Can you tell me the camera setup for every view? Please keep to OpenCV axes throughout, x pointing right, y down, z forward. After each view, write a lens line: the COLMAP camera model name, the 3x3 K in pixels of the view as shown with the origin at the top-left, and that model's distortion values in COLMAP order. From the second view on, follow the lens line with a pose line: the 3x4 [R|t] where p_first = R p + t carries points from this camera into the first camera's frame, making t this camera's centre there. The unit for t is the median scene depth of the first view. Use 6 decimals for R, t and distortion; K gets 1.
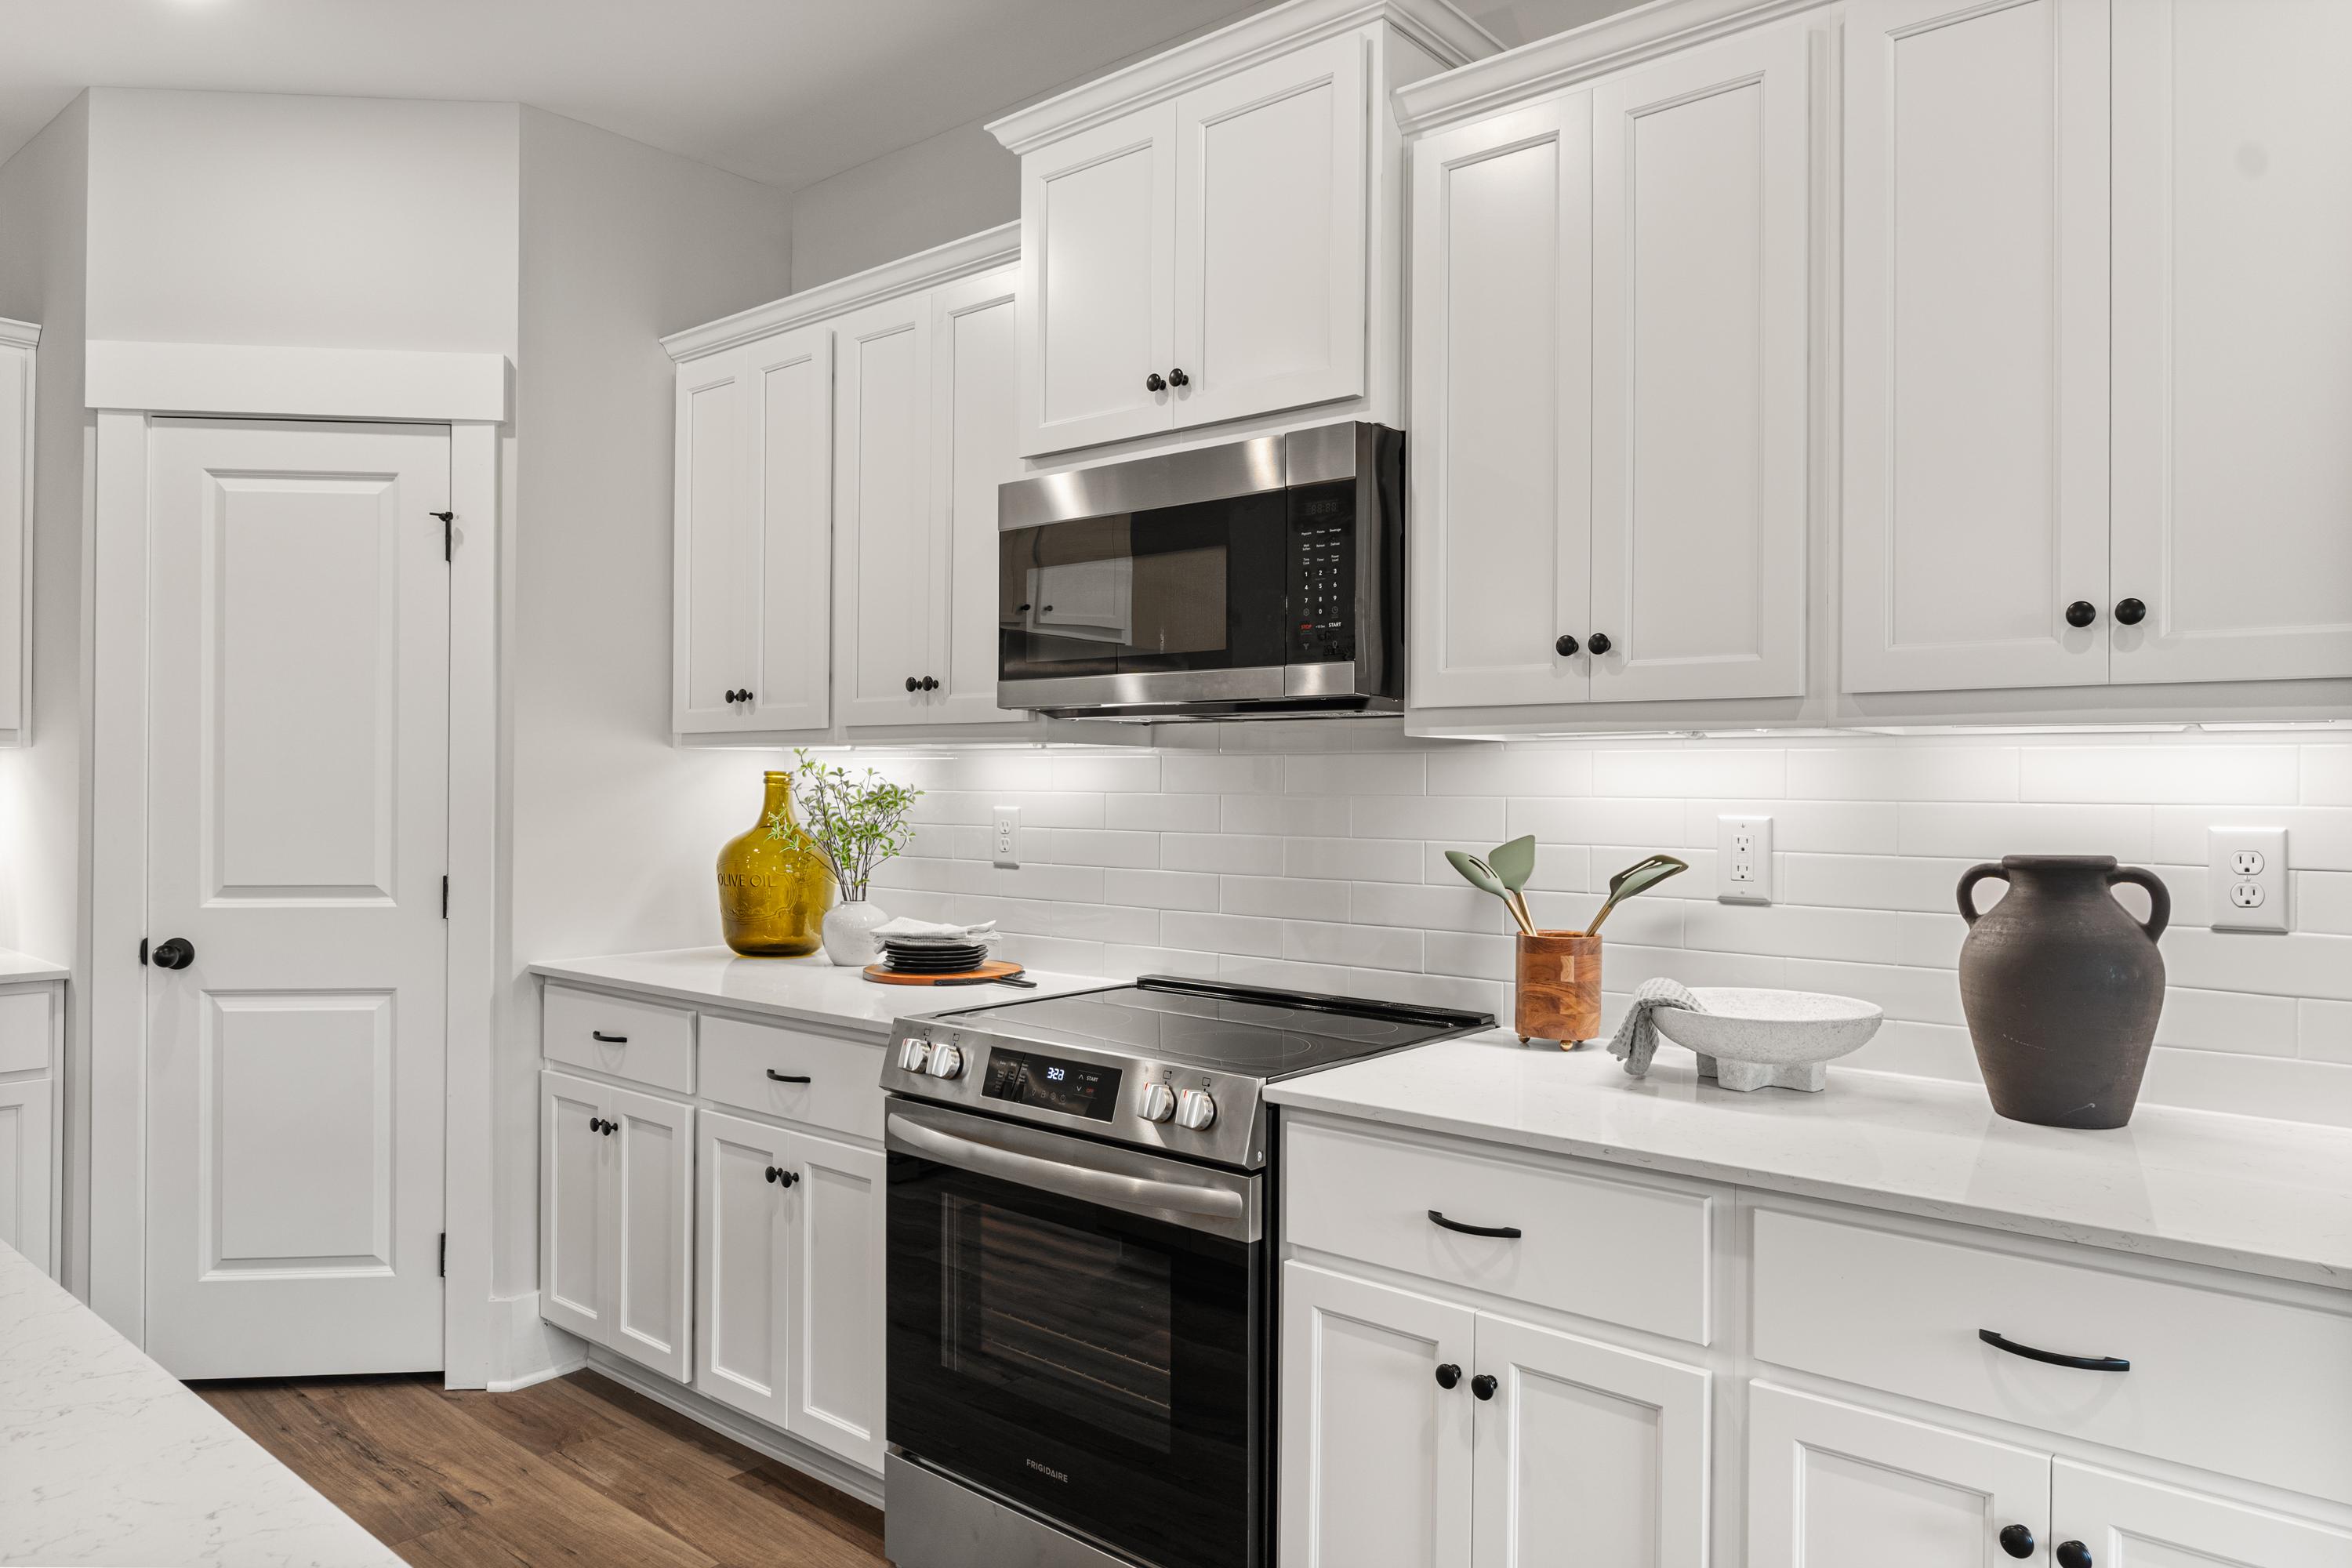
lens RADIAL K [[1512.7, 0, 1176.0], [0, 1512.7, 784.0], [0, 0, 1]] dist [0.001061, 0.000488]
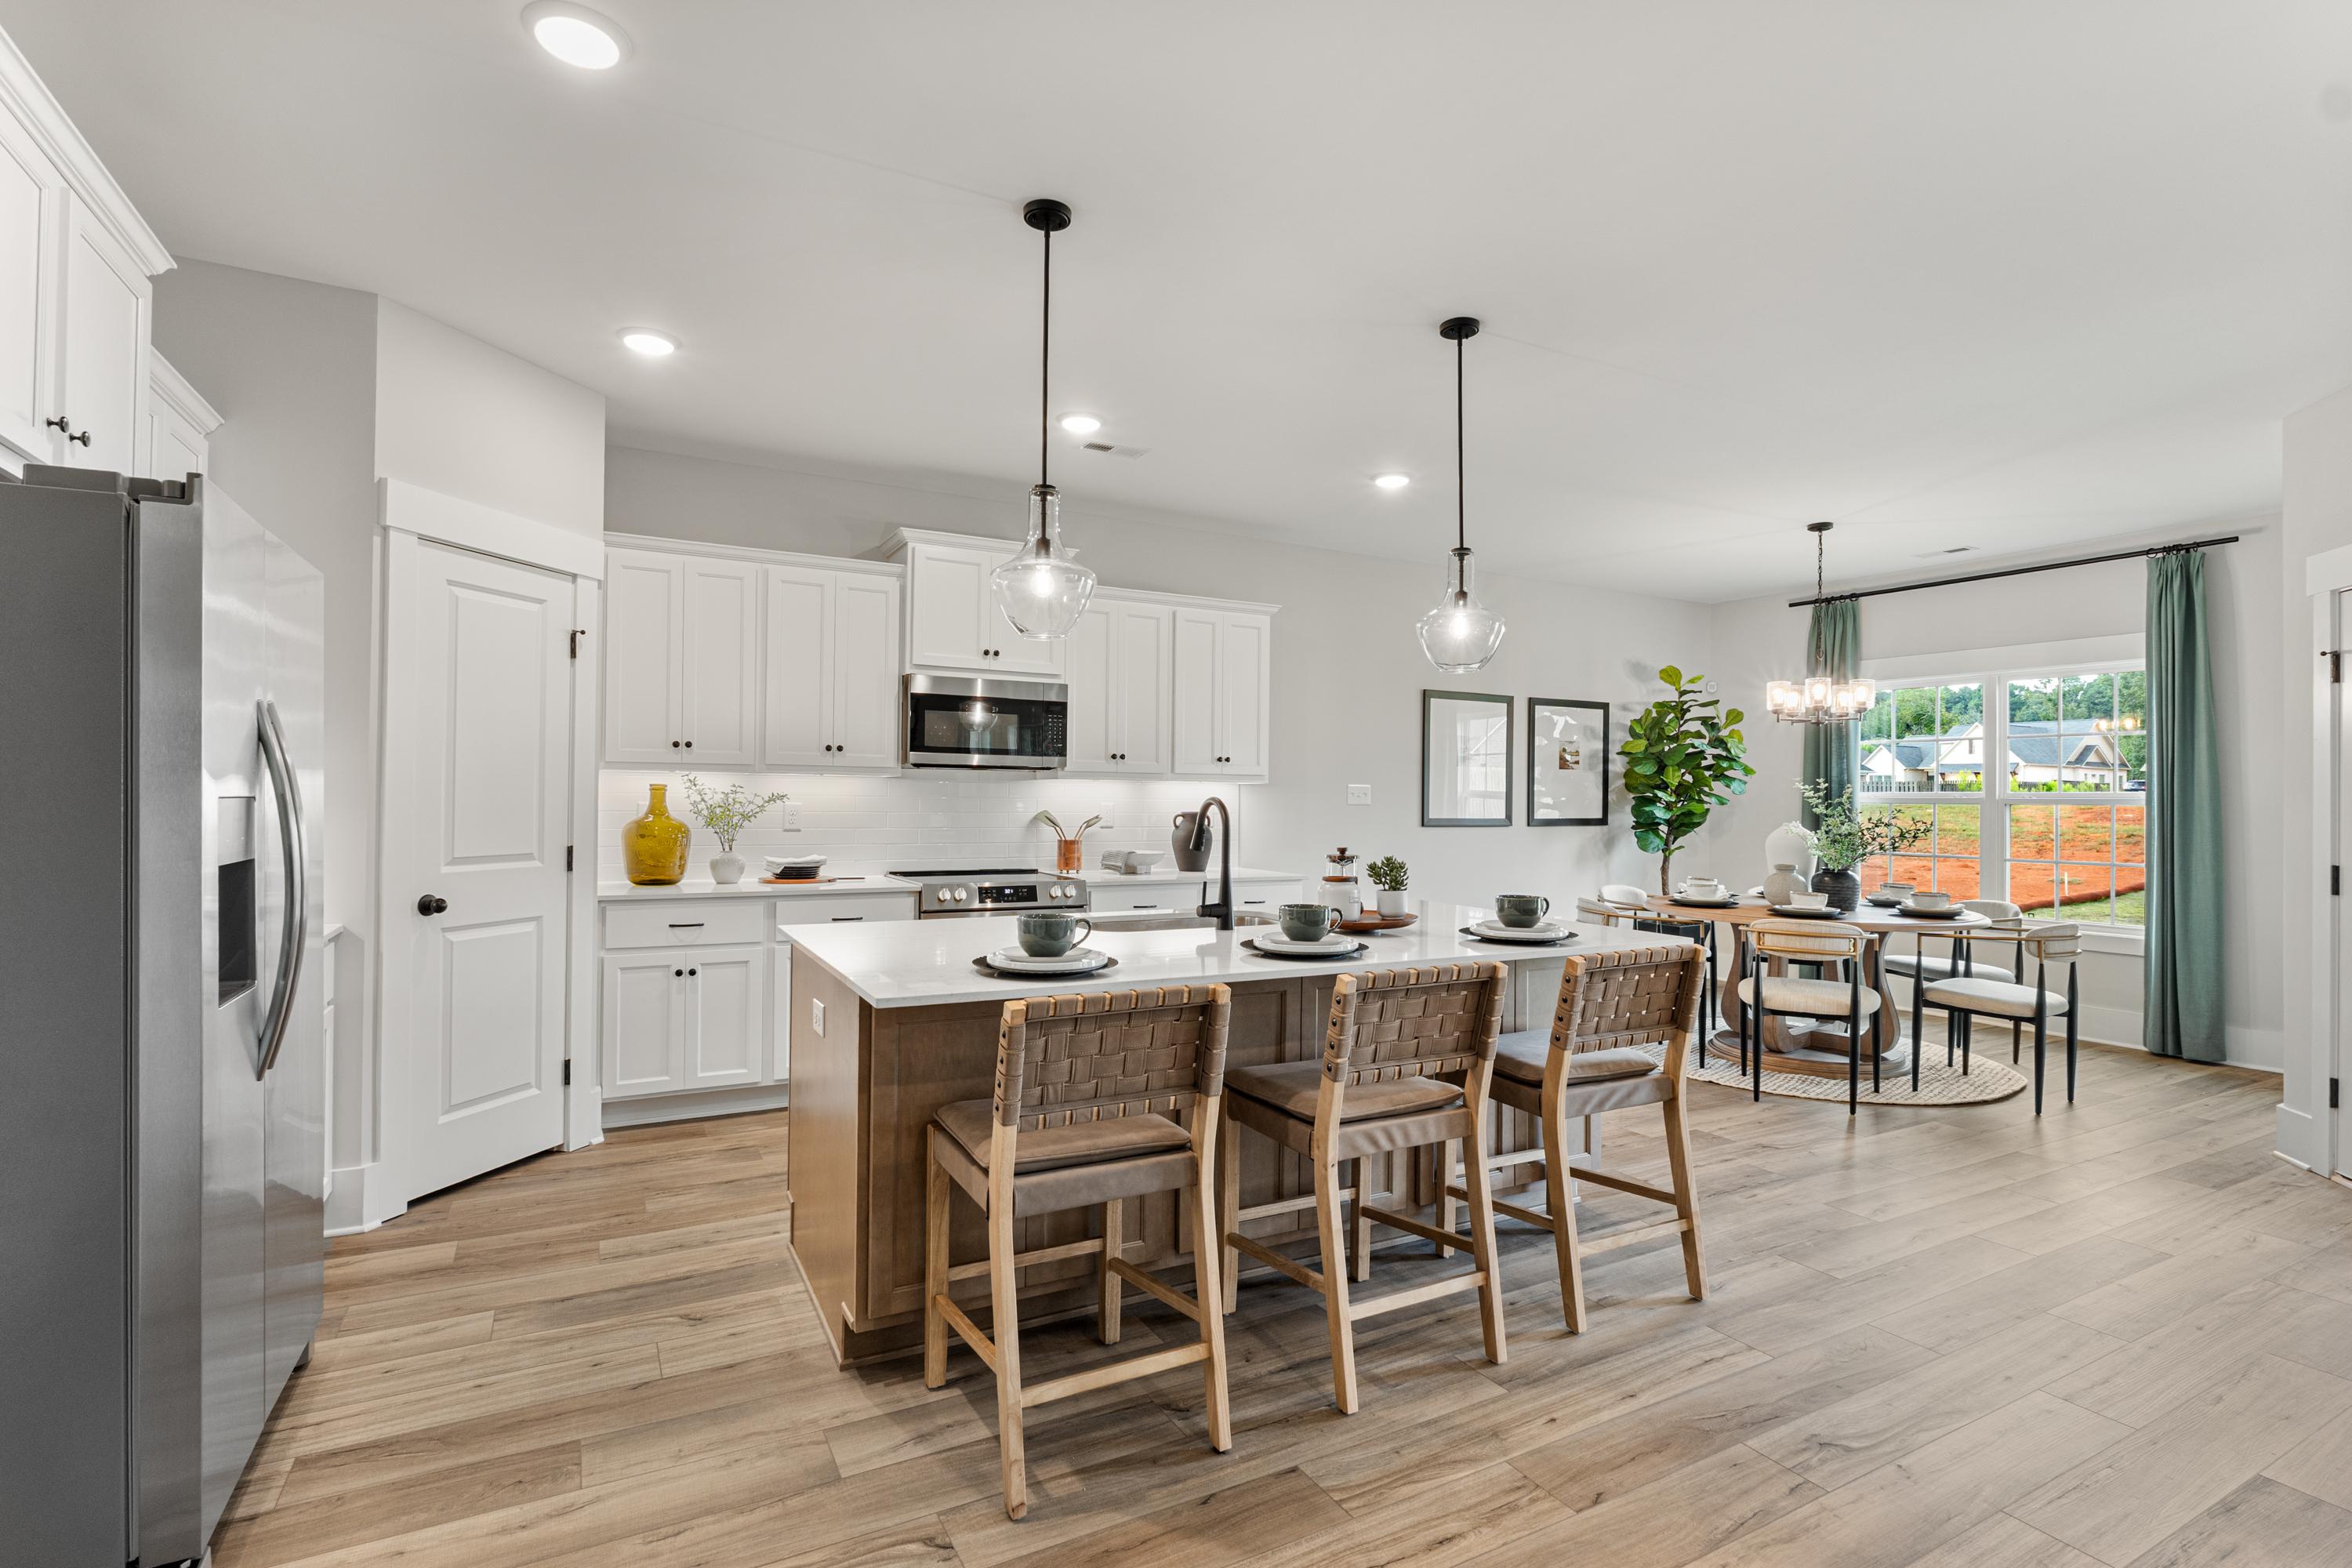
lens RADIAL K [[1115.2, 0, 1168.1], [0, 1115.2, 791.3], [0, 0, 1]] dist [0.000243, -0.000108]
pose [[0.359721, 0.003126, 0.933055, -1.681560], [-0.008808, 0.999961, 0.000046, -0.006568], [-0.933018, -0.008235, 0.359735, -0.072279]]
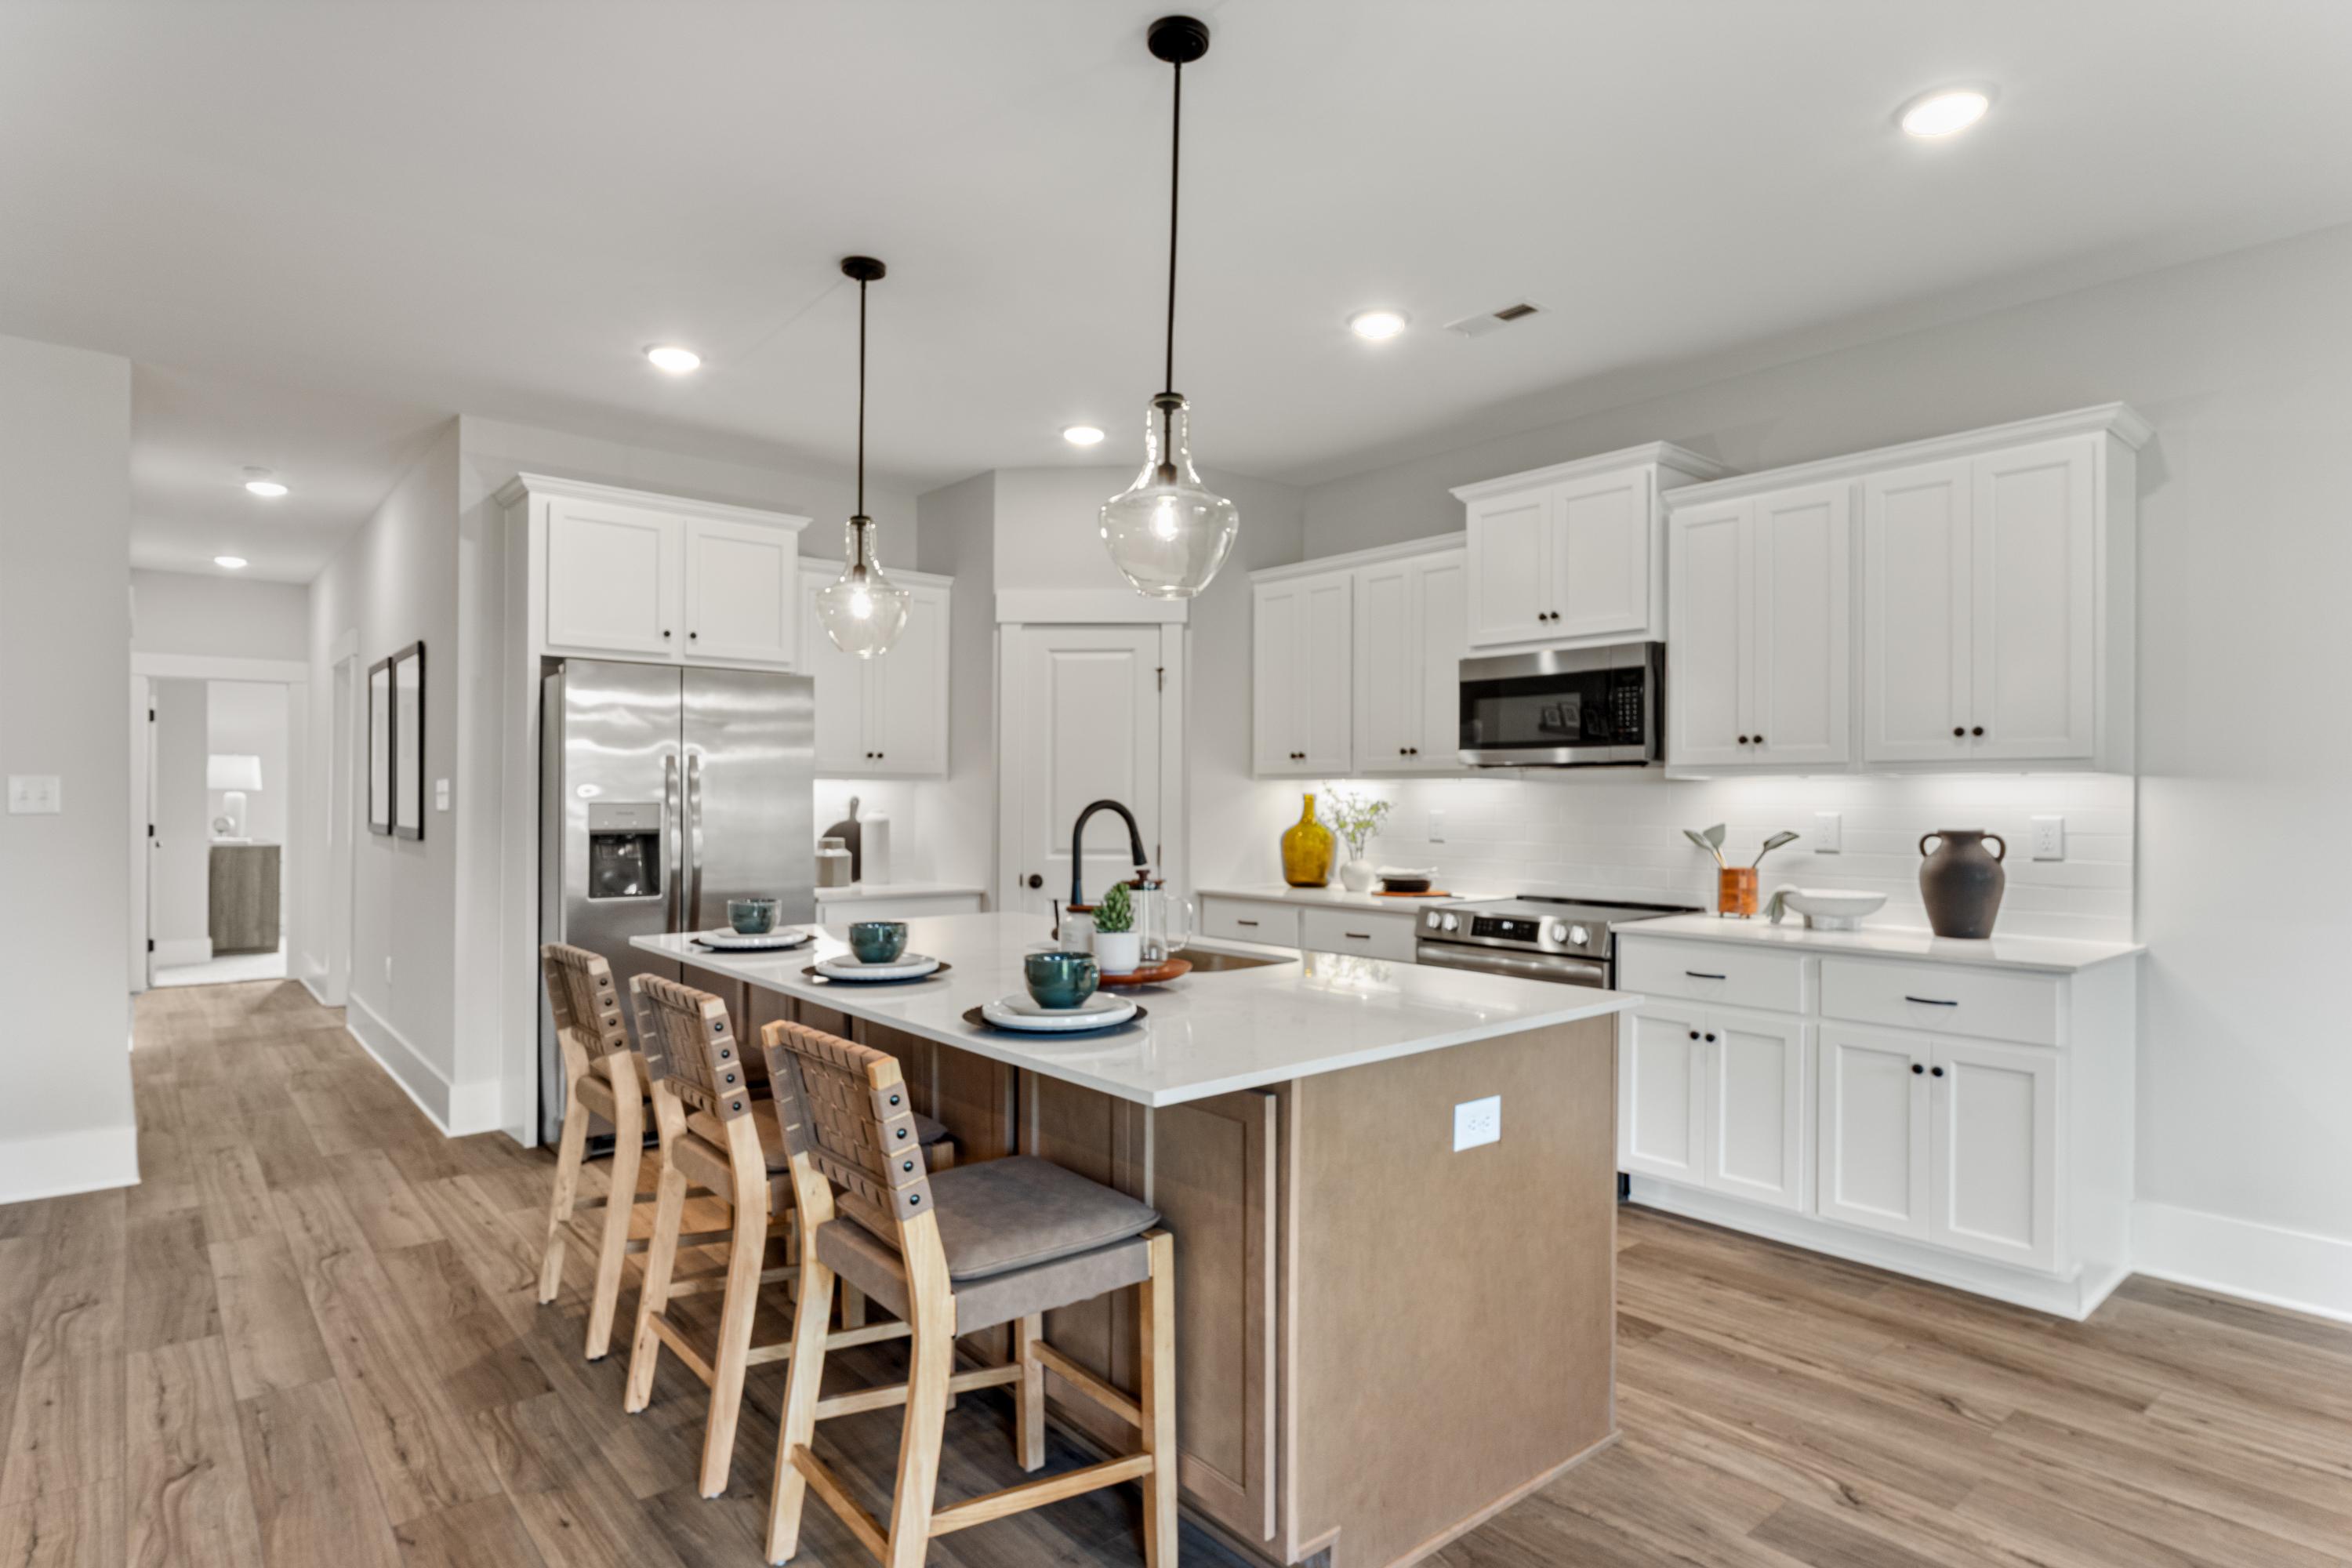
lens RADIAL K [[1243.5, 0, 1173.5], [0, 1243.5, 799.9], [0, 0, 1]] dist [-0.001588, -0.000117]
pose [[0.986934, -0.001467, -0.161119, -0.229590], [0.001355, 0.999999, -0.000807, 0.001291], [0.161120, 0.000578, 0.986935, -0.791767]]
